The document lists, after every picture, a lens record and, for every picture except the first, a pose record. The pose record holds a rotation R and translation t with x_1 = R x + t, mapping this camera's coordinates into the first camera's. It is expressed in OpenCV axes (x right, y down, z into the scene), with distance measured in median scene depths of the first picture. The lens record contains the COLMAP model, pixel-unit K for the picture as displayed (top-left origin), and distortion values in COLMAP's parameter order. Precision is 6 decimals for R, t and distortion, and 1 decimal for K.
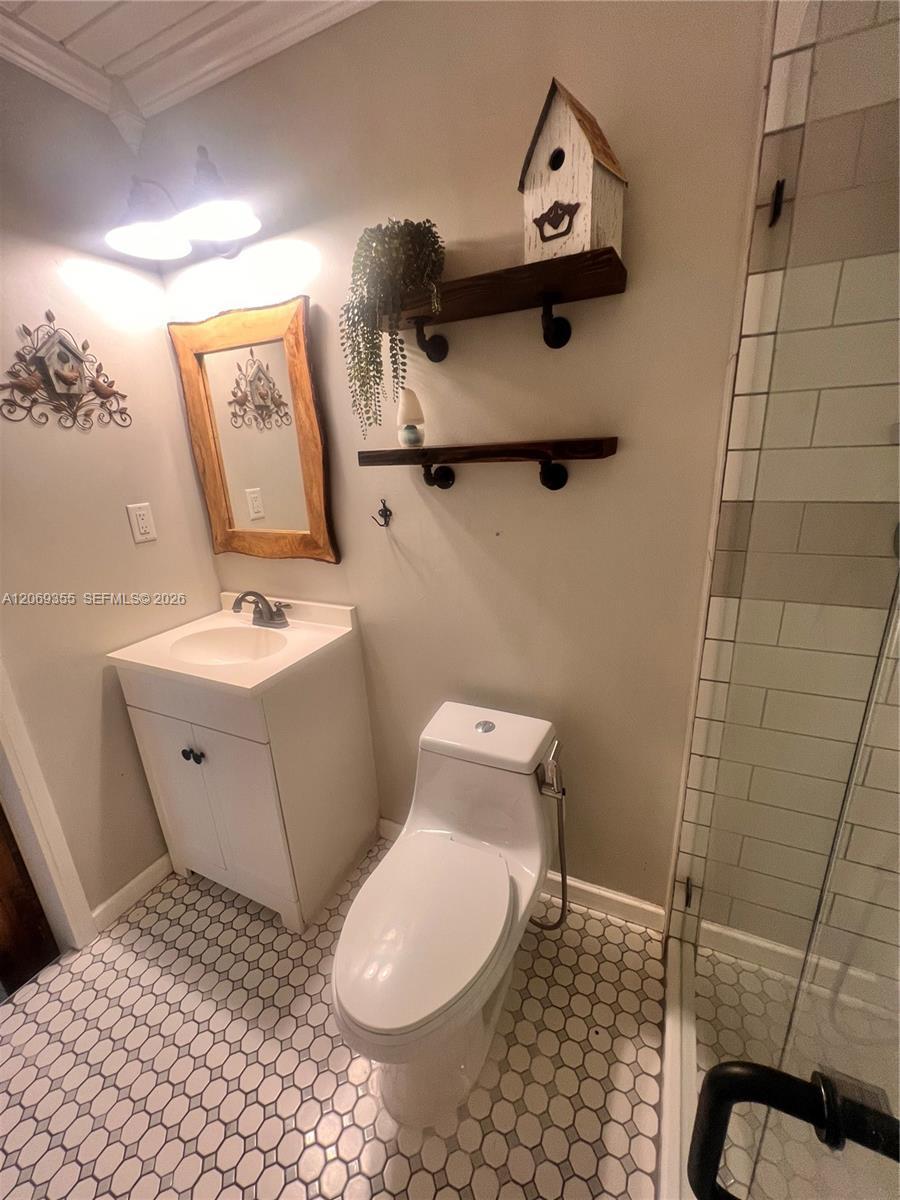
lens RADIAL K [[482.1, 0, 456.5], [0, 482.1, 597.6], [0, 0, 1]] dist [-0.004894, 0.000420]
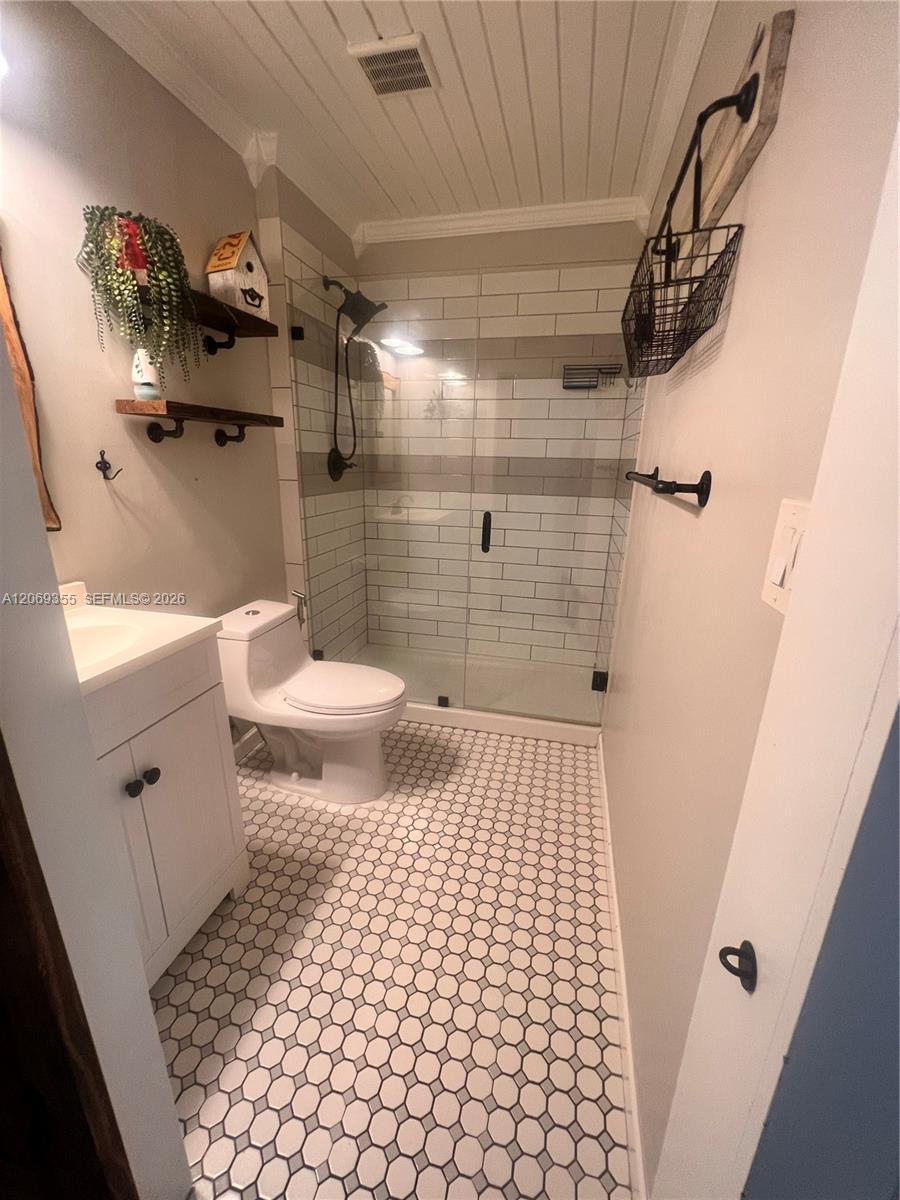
lens RADIAL K [[482.1, 0, 456.5], [0, 482.1, 597.6], [0, 0, 1]] dist [-0.004894, 0.000420]
pose [[-0.199496, -0.233786, 0.951601, -1.835343], [0.293154, 0.912406, 0.285614, -0.000338], [-0.935020, 0.335945, -0.113486, 0.765720]]
